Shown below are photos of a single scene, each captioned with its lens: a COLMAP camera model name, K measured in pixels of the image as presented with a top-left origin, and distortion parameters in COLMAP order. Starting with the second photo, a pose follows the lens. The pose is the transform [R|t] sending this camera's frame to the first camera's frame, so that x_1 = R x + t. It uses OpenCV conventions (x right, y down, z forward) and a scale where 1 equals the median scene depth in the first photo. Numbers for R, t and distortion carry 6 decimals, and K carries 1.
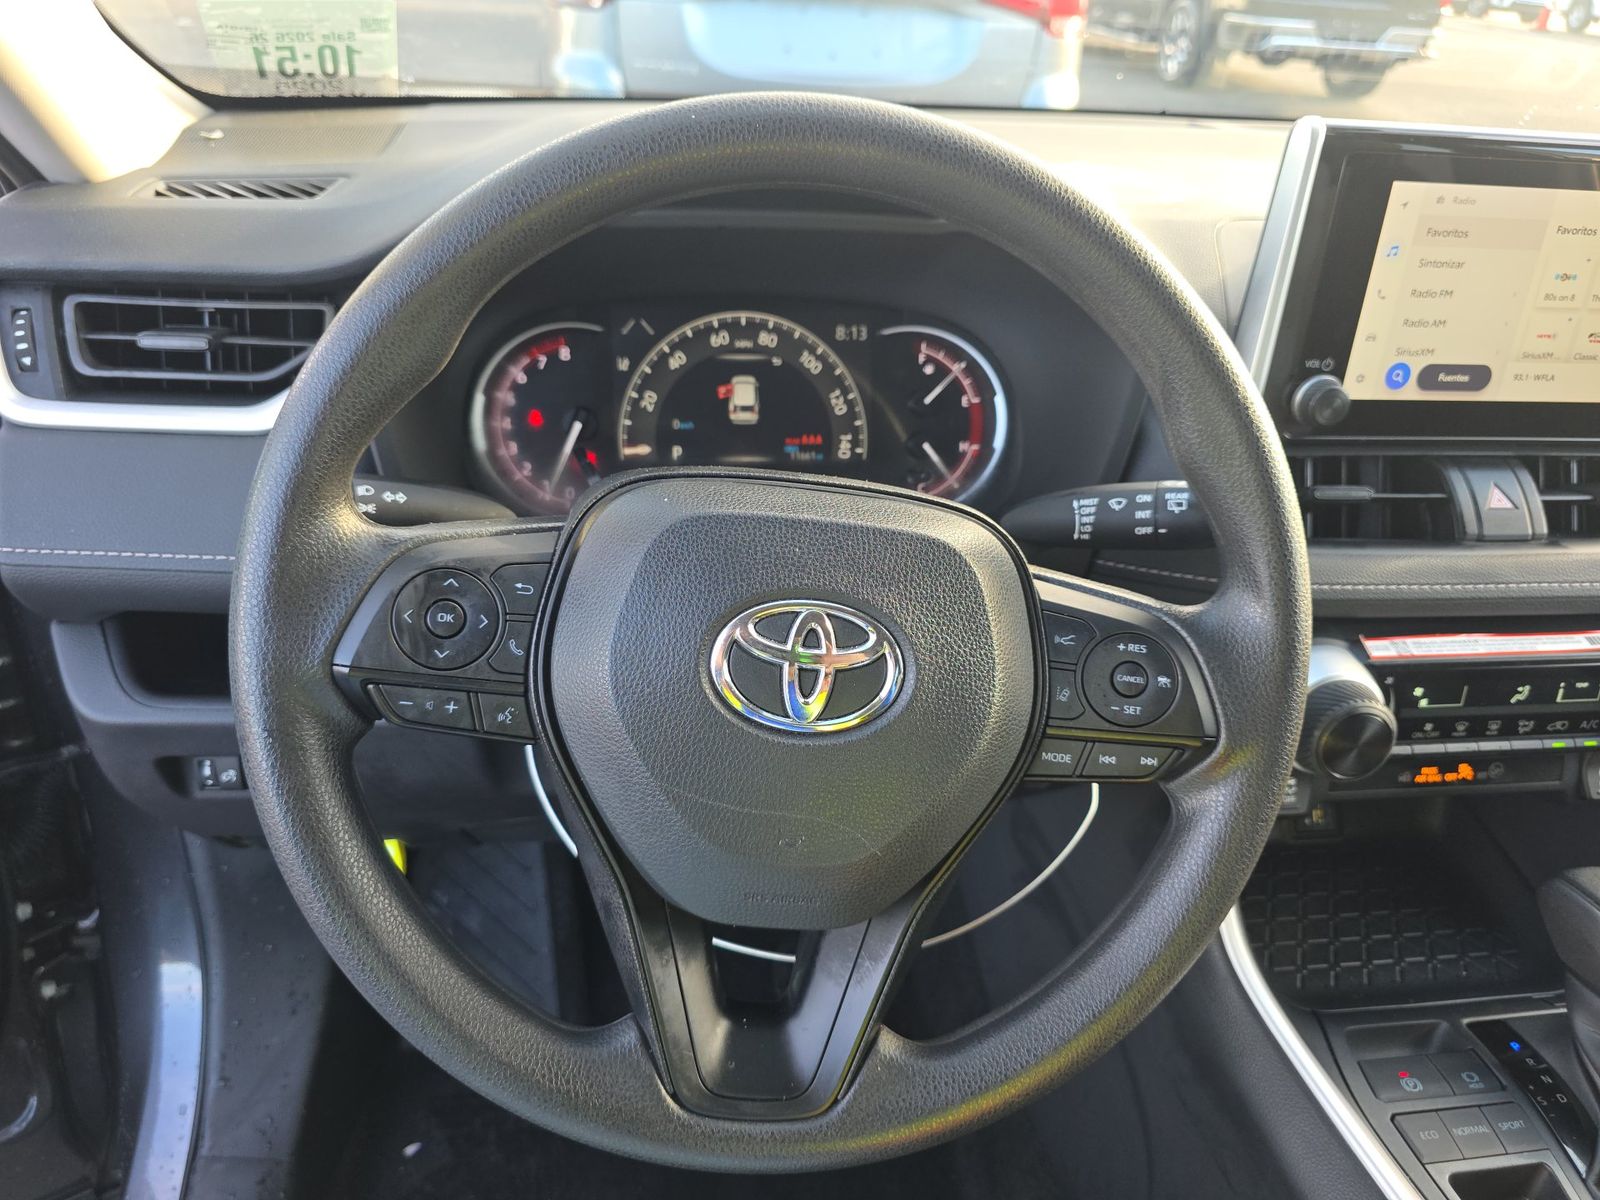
lens RADIAL K [[1075.8, 0, 797.8], [0, 1075.8, 594.4], [0, 0, 1]] dist [0.024526, -0.041816]
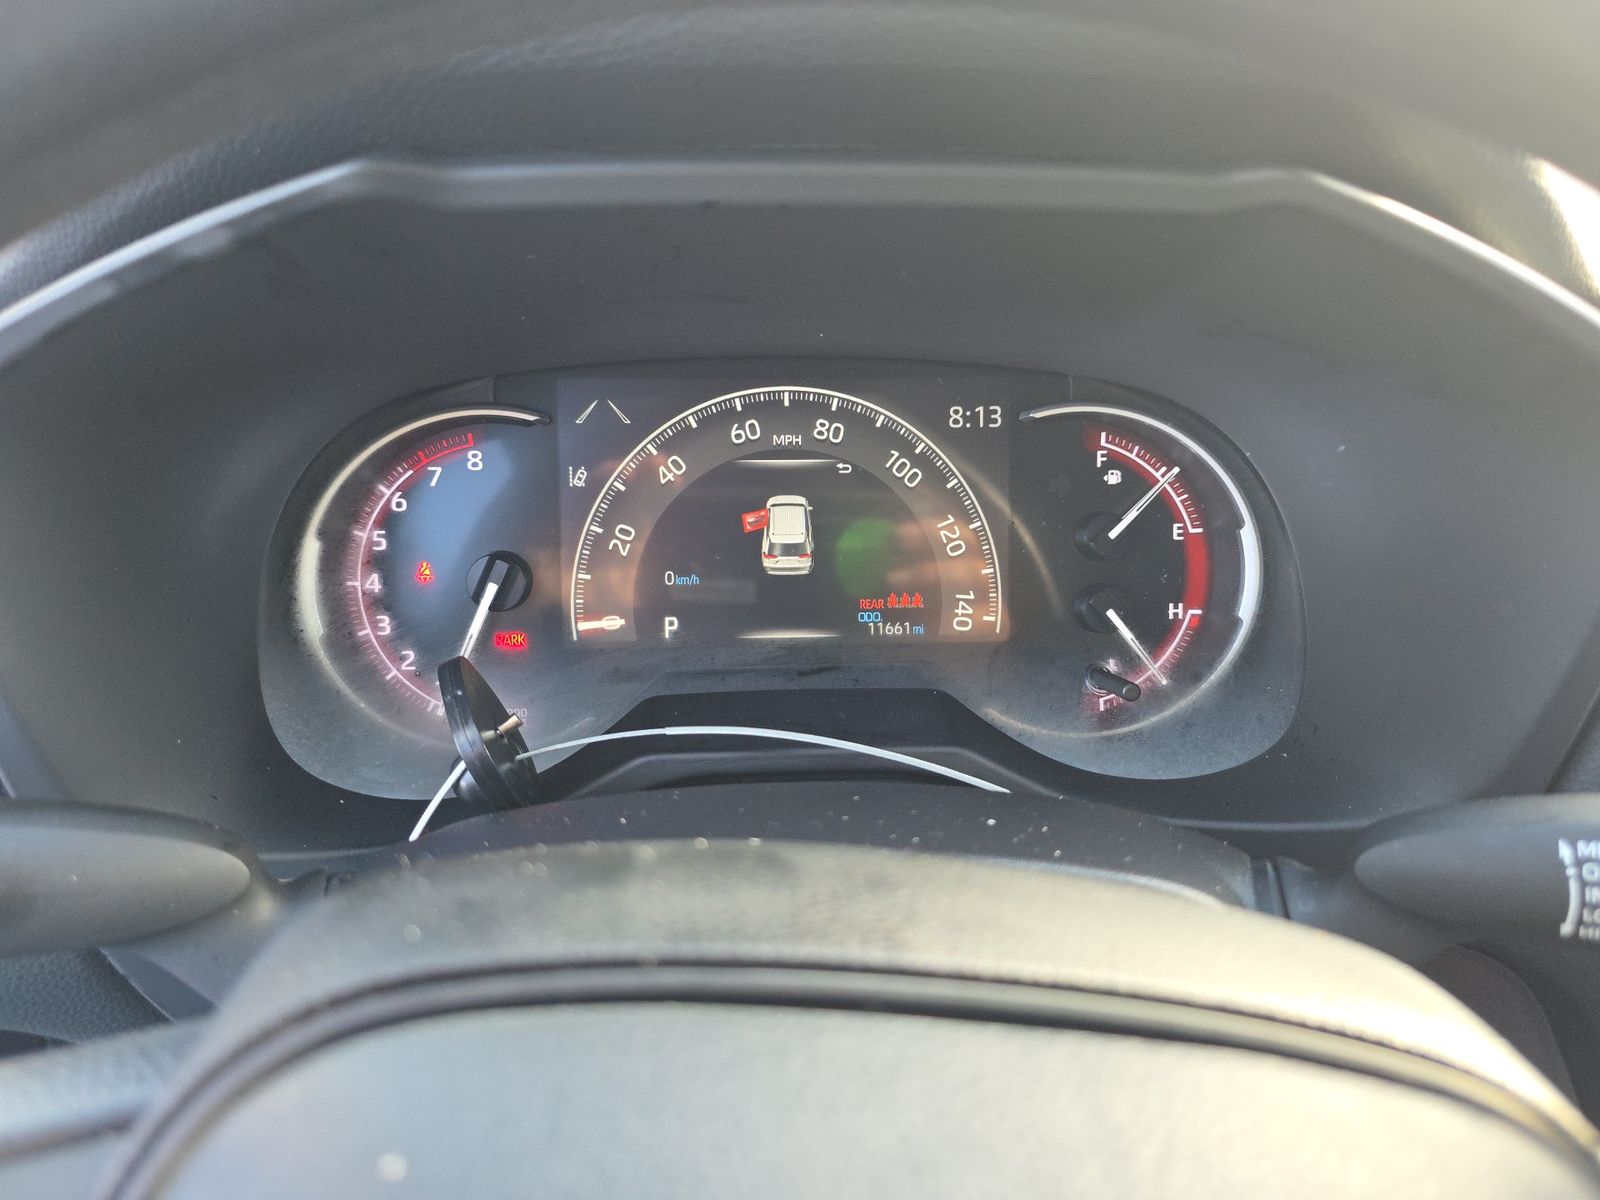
lens RADIAL K [[1079.7, 0, 790.6], [0, 1079.7, 592.5], [0, 0, 1]] dist [0.042438, 0.000689]
pose [[0.996459, 0.002760, -0.084033, 0.000346], [-0.006546, 0.998974, -0.044812, -0.121774], [0.083823, 0.045204, 0.995455, 0.419063]]
